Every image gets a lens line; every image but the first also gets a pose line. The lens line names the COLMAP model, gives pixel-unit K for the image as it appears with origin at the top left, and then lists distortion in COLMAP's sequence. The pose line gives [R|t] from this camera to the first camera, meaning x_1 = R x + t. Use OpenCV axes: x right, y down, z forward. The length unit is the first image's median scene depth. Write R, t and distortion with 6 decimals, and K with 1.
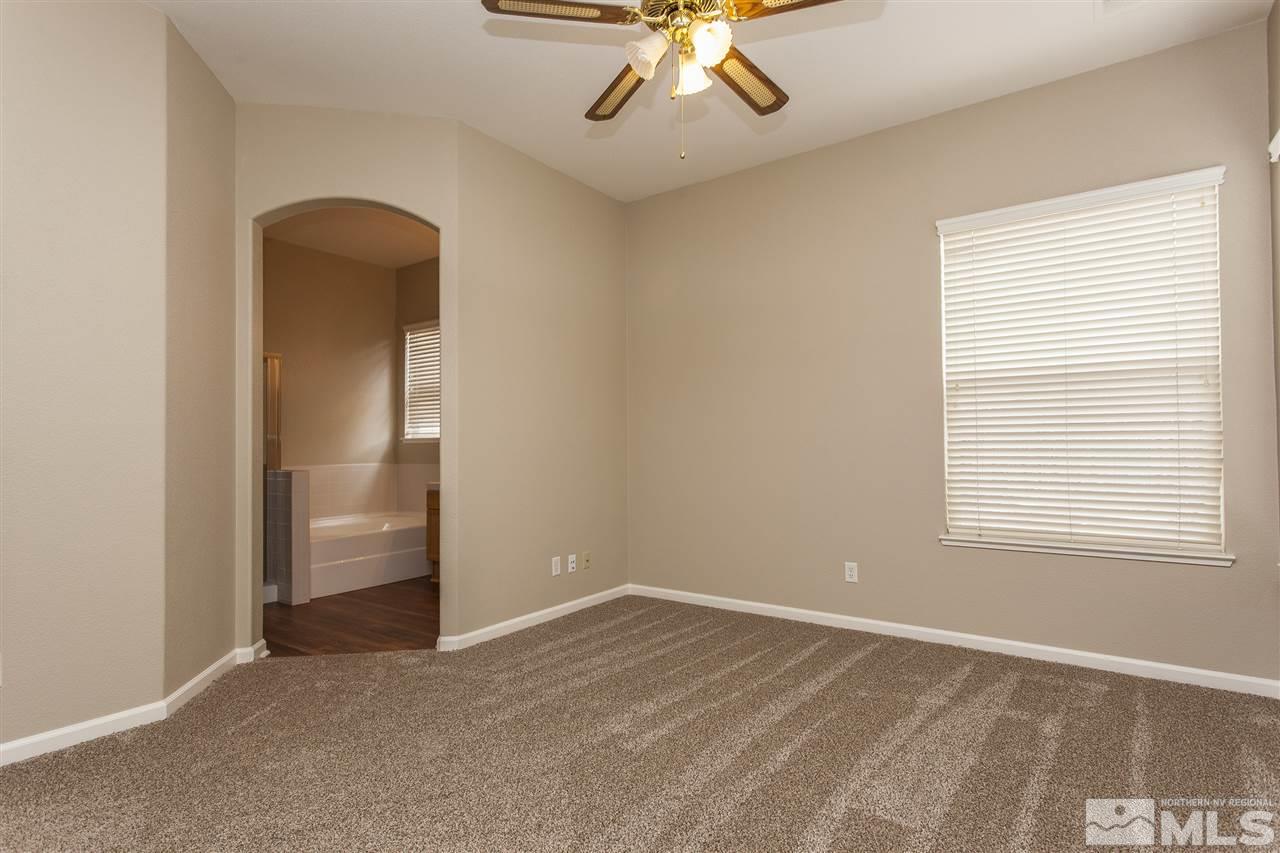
lens RADIAL K [[642.0, 0, 635.0], [0, 642.0, 429.1], [0, 0, 1]] dist [0.005628, -0.000592]
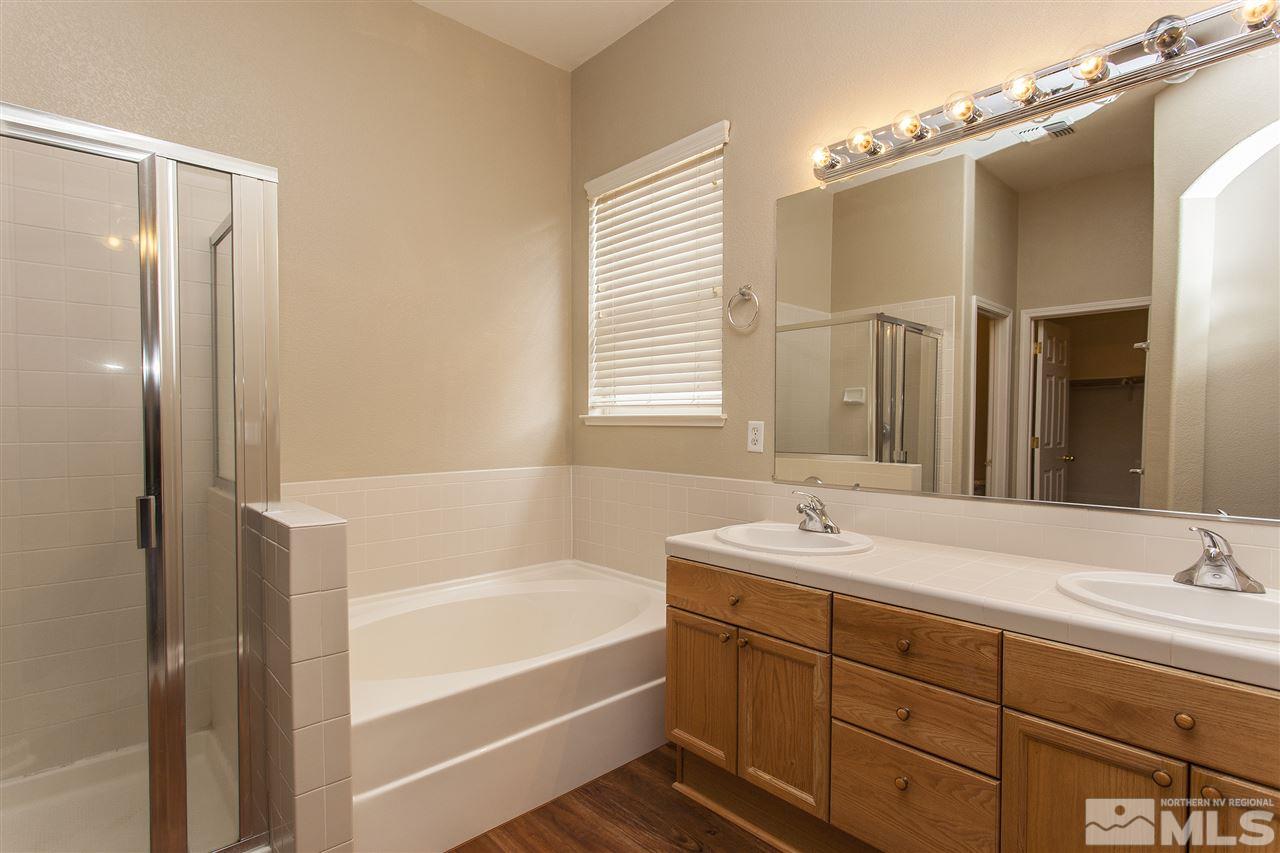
lens RADIAL K [[640.8, 0, 635.9], [0, 640.8, 428.5], [0, 0, 1]] dist [0.001145, 0.001712]
pose [[0.975923, 0.011638, -0.217804, -0.215662], [-0.004212, 0.999395, 0.034529, 0.006673], [0.218074, -0.032780, 0.975382, 0.528776]]
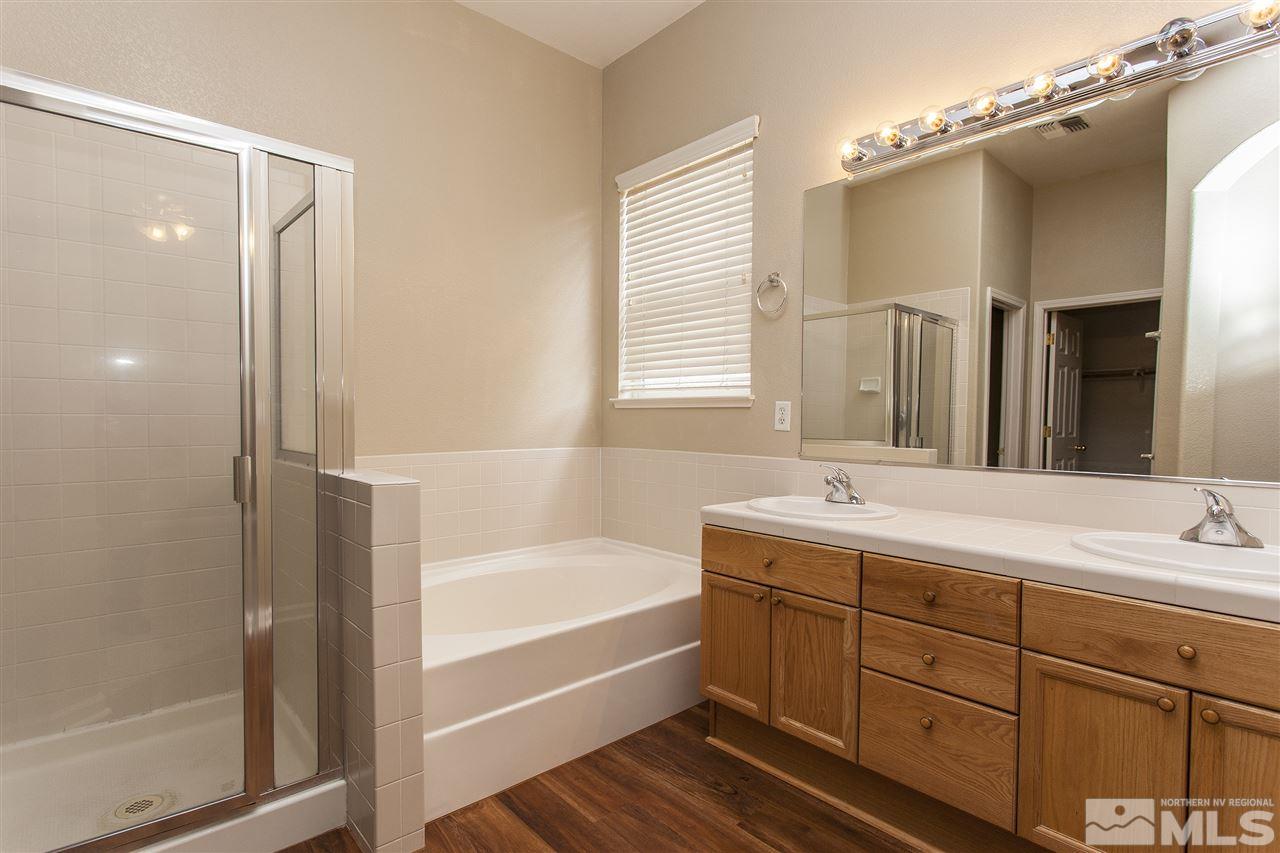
lens RADIAL K [[640.8, 0, 635.9], [0, 640.8, 428.5], [0, 0, 1]] dist [0.001145, 0.001712]
pose [[0.973340, 0.017899, -0.228668, -0.226693], [-0.008882, 0.999144, 0.040403, 0.016783], [0.229195, -0.037295, 0.972666, 0.503568]]
